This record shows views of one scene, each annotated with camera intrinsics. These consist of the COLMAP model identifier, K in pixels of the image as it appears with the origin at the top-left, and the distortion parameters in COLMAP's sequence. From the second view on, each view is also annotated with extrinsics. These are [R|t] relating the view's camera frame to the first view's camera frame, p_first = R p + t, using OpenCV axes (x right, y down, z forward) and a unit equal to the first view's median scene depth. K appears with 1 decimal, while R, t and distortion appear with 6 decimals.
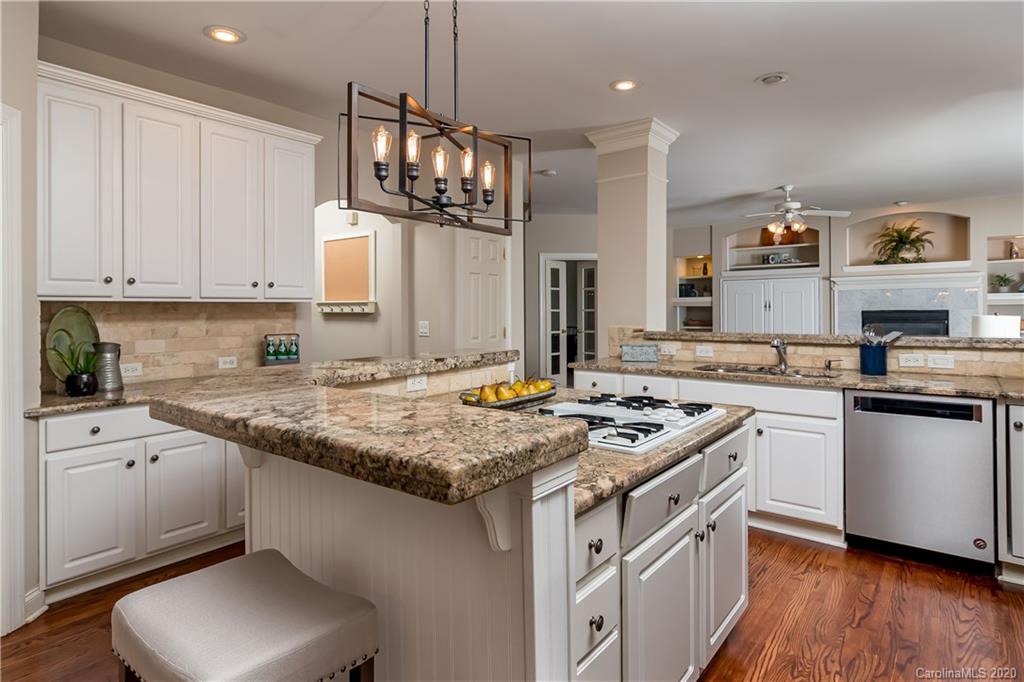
lens RADIAL K [[551.2, 0, 513.9], [0, 551.2, 321.8], [0, 0, 1]] dist [-0.001069, 0.000193]
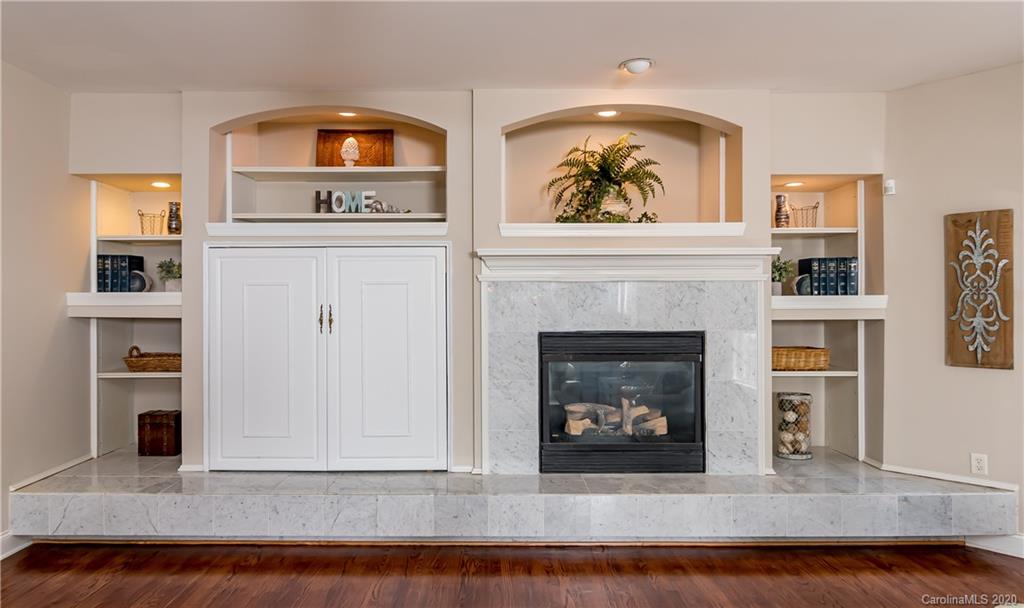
lens RADIAL K [[607.7, 0, 512.0], [0, 607.7, 304.0], [0, 0, 1]] dist [-0.003175, -0.001747]
pose [[0.786644, 0.004868, 0.617388, 0.268946], [0.010140, 0.999732, -0.020803, -0.025760], [-0.617324, 0.022625, 0.786384, 0.524837]]
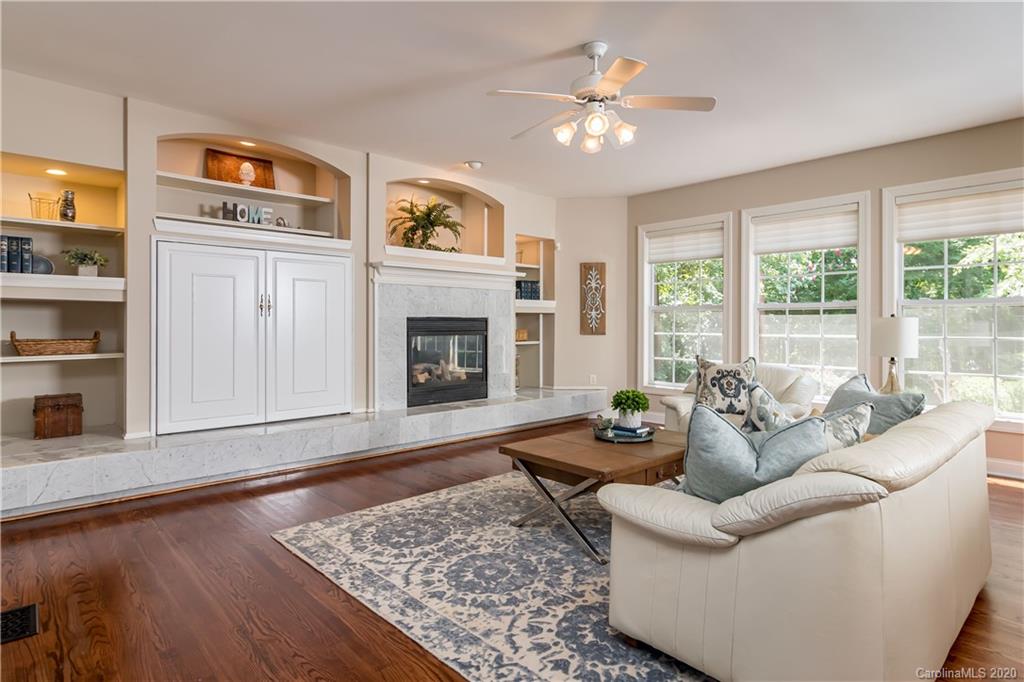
lens RADIAL K [[551.2, 0, 513.9], [0, 551.2, 321.8], [0, 0, 1]] dist [-0.001069, 0.000193]
pose [[0.152015, 0.010817, 0.988319, 0.013941], [0.019555, 0.999711, -0.013950, -0.003042], [-0.988185, 0.021447, 0.151759, 0.623608]]
